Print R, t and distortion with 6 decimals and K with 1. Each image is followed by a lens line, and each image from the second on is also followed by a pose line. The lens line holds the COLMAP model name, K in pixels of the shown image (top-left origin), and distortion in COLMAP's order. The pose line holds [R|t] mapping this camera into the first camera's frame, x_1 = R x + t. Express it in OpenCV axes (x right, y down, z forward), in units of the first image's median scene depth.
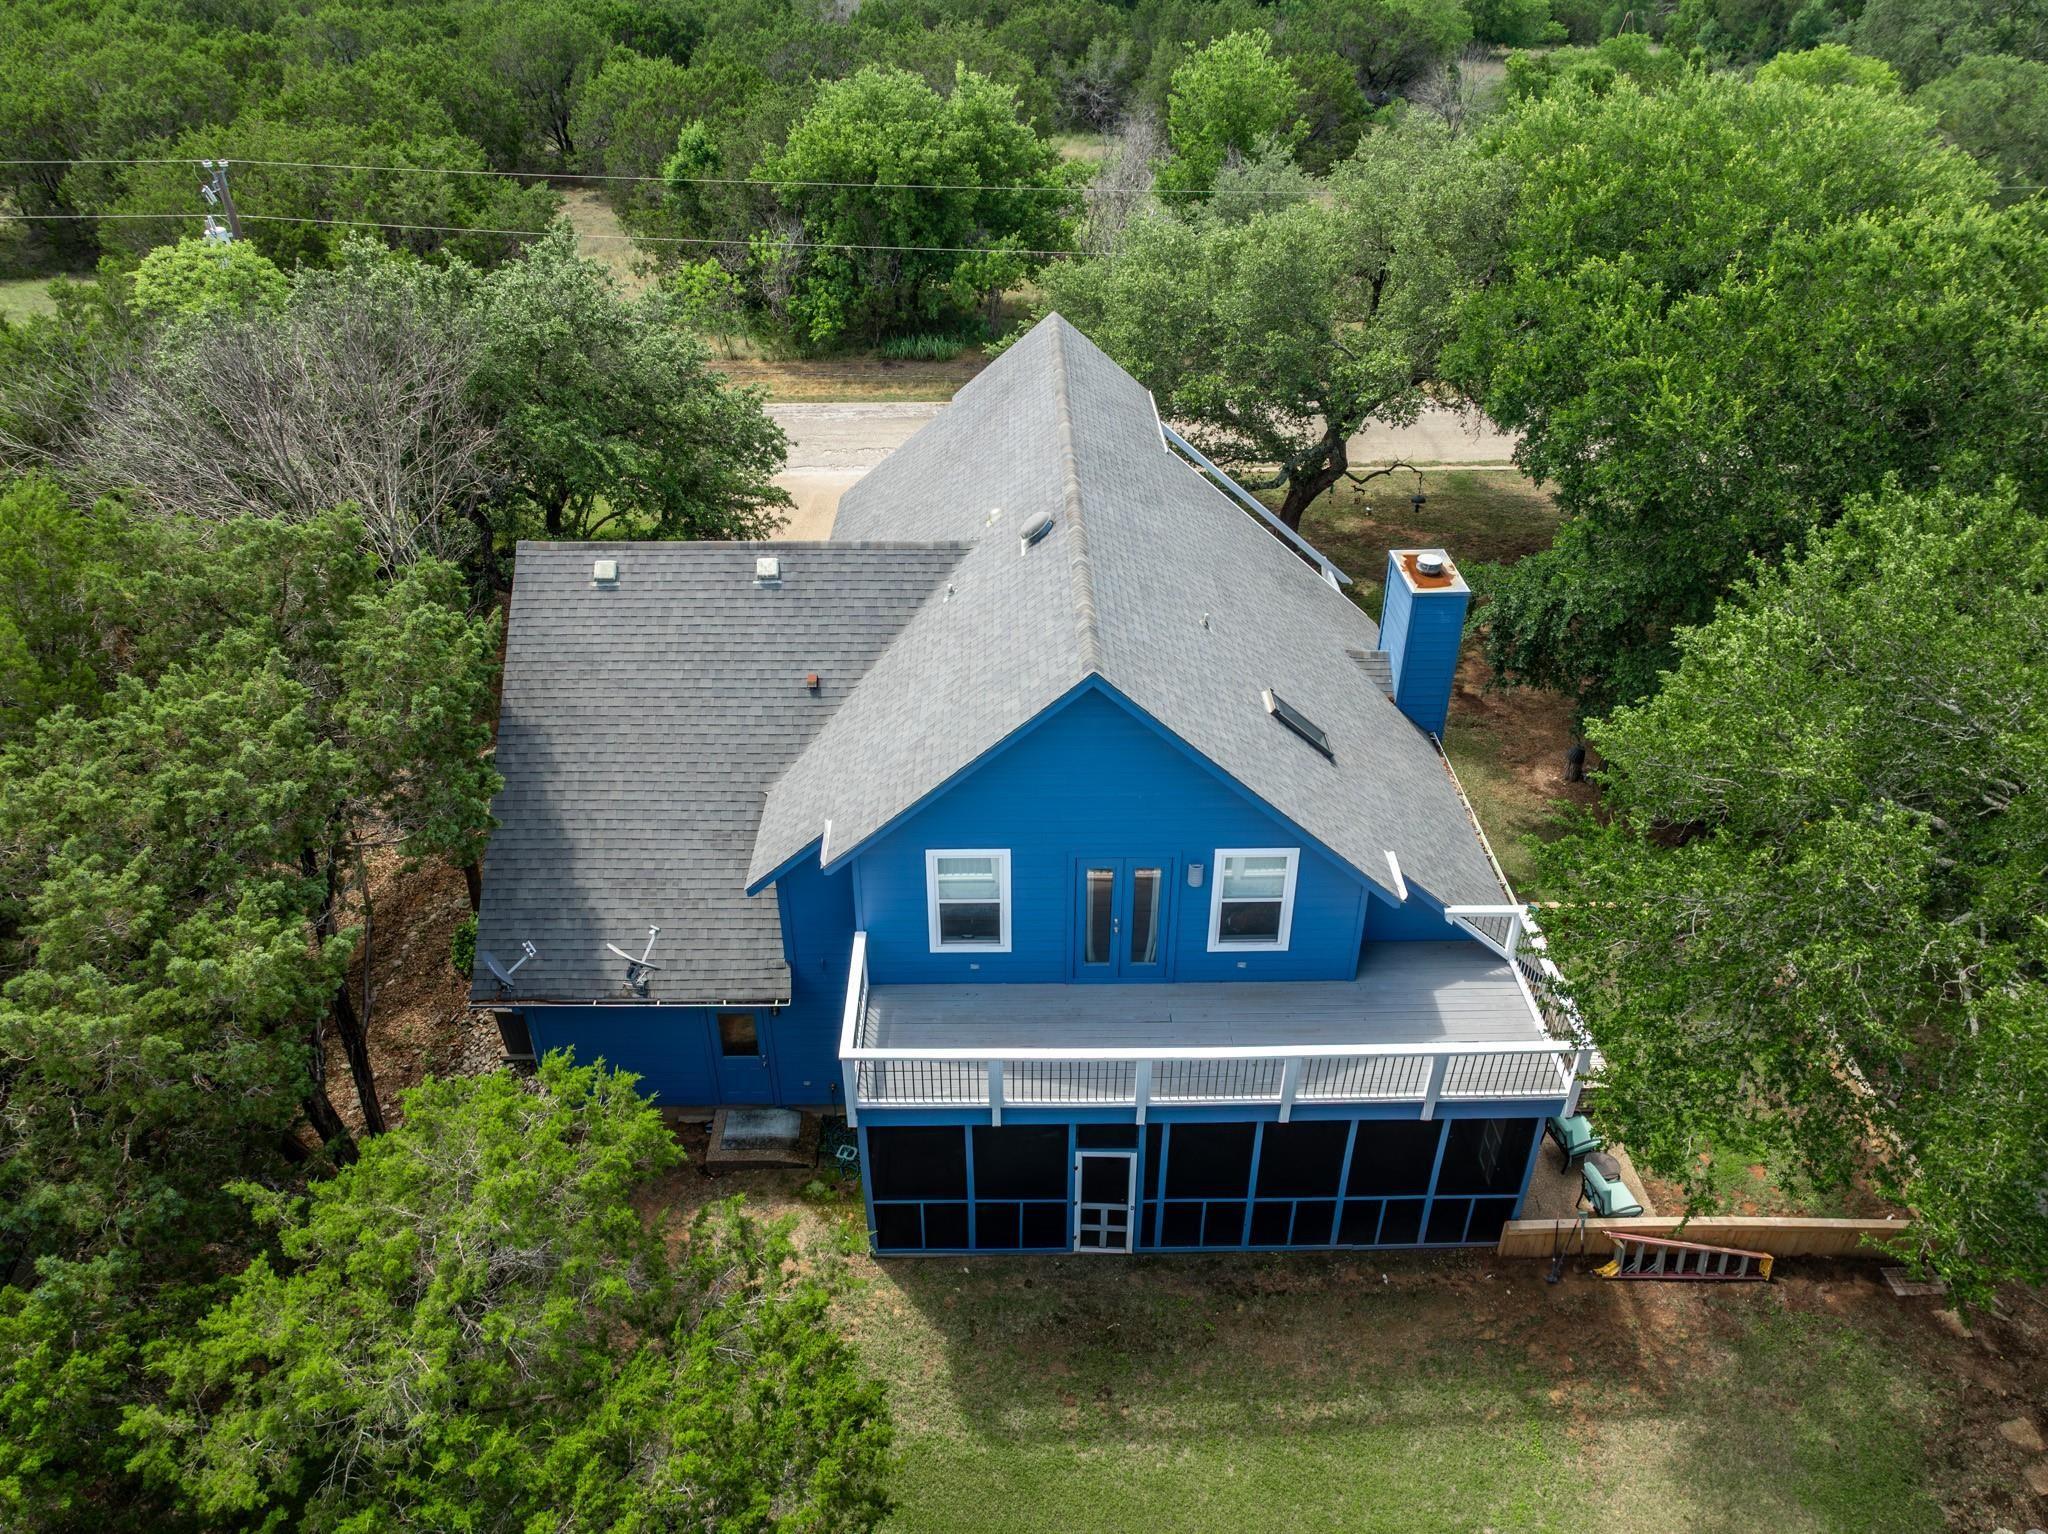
lens RADIAL K [[1464.1, 0, 1024.3], [0, 1464.1, 768.4], [0, 0, 1]] dist [-0.003282, -0.001223]
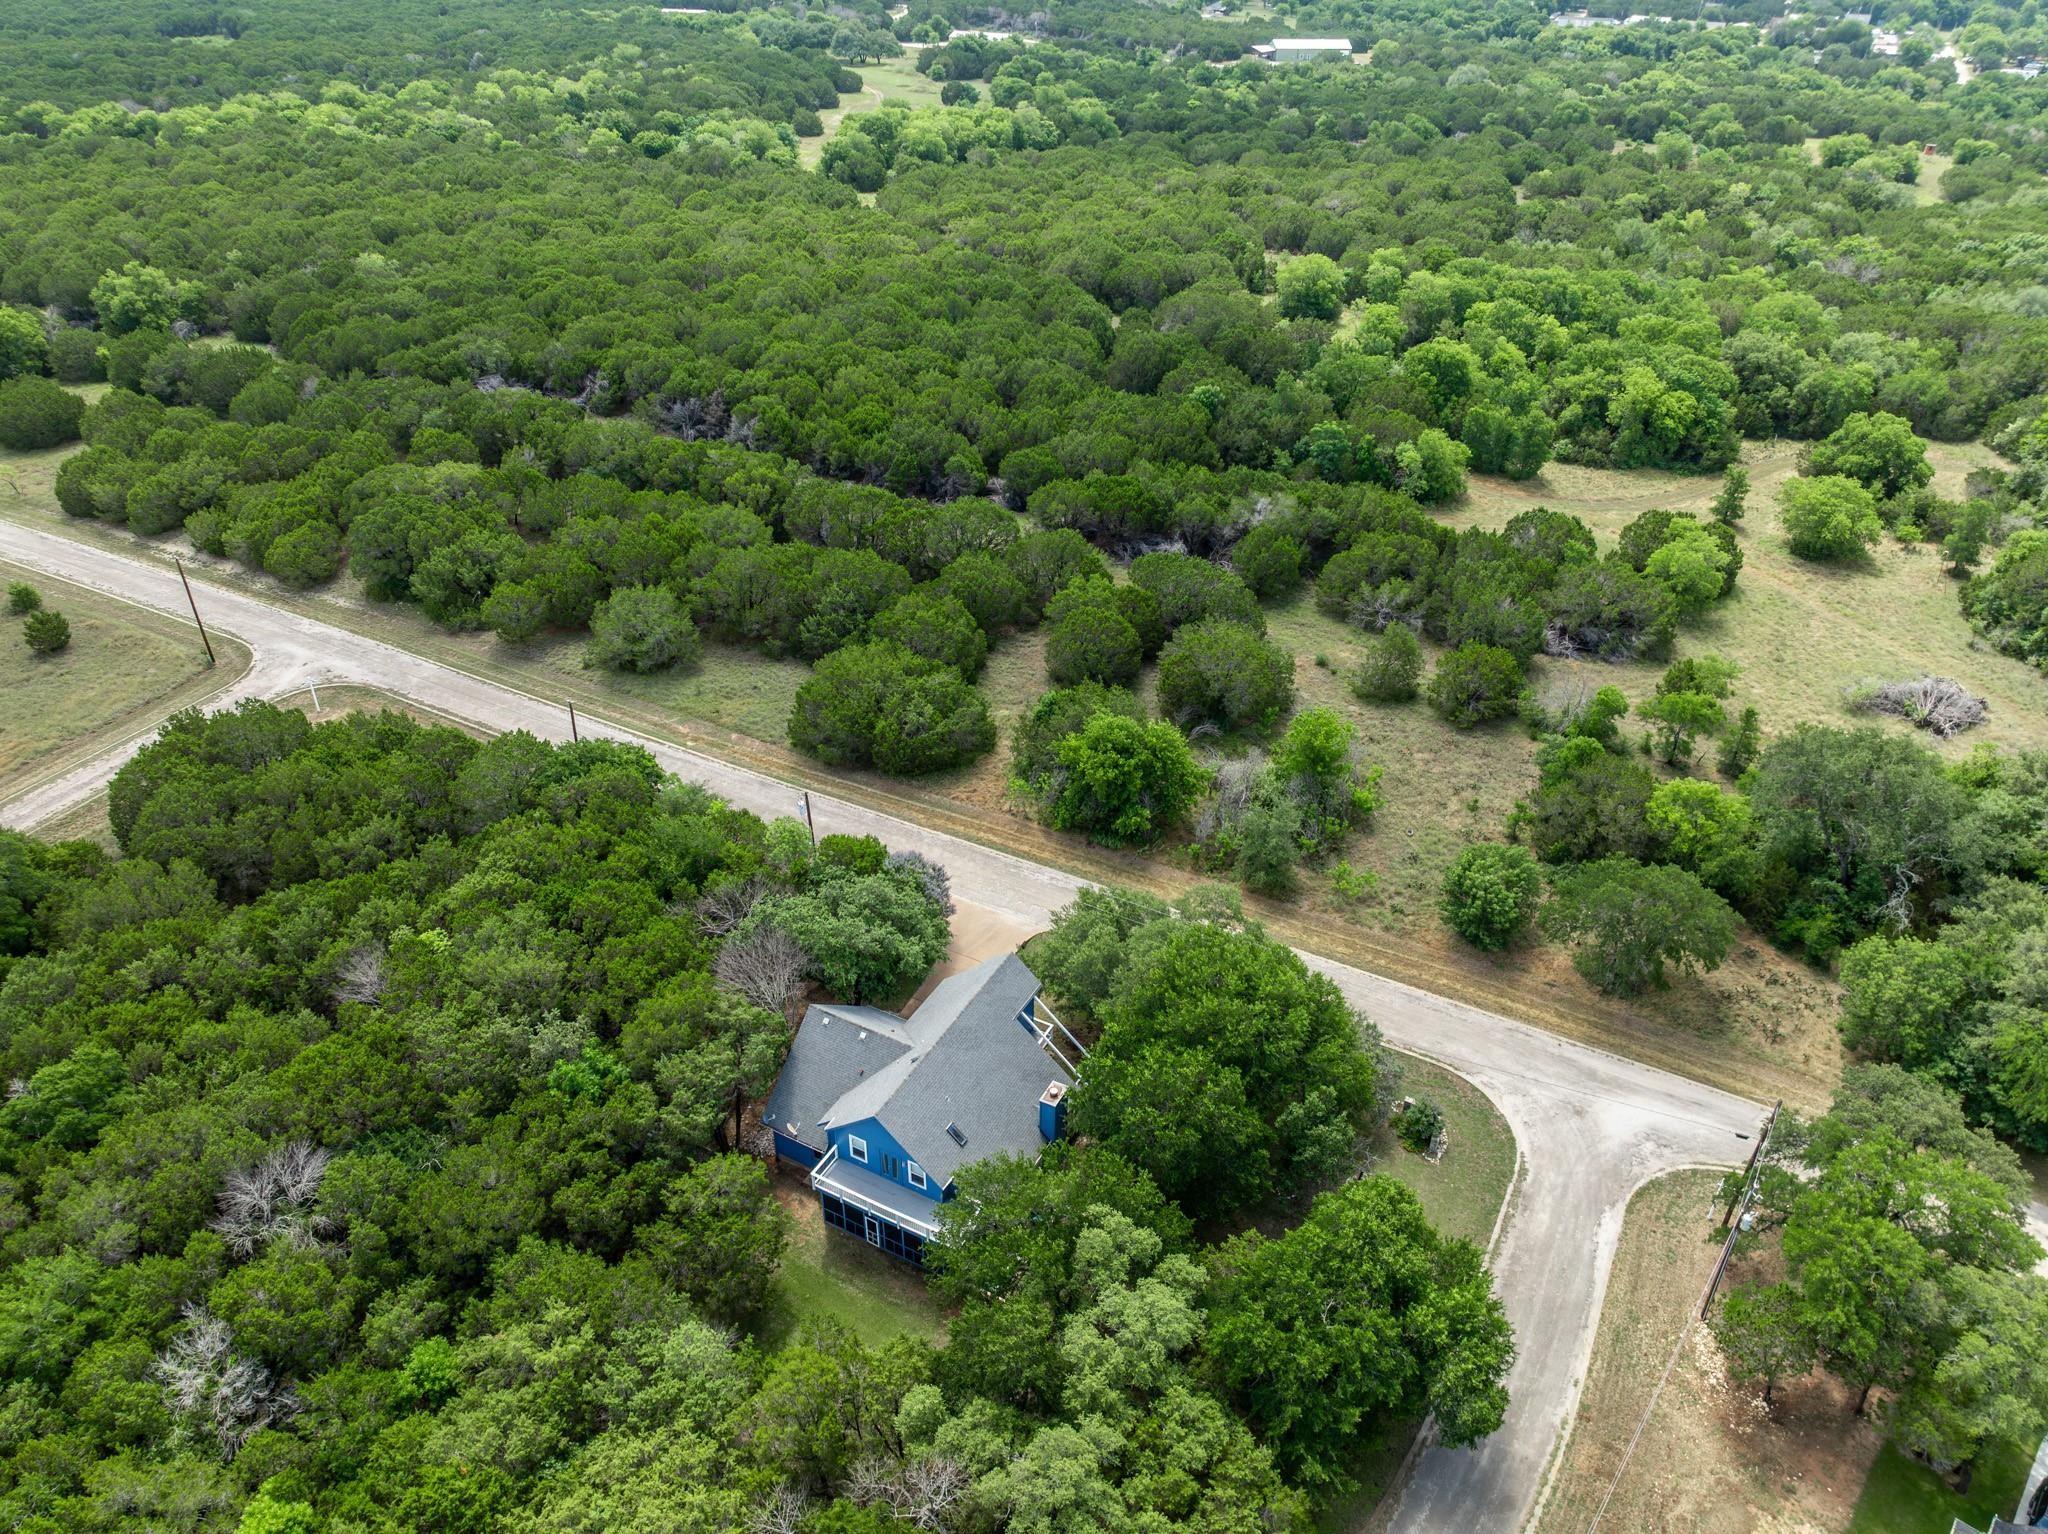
lens RADIAL K [[1464.1, 0, 1022.2], [0, 1464.1, 766.5], [0, 0, 1]] dist [-0.003282, -0.001223]
pose [[0.876295, 0.271996, -0.397649, 1.741442], [-0.272429, 0.960507, 0.056647, -1.321755], [0.397352, 0.058691, 0.915787, -2.692658]]
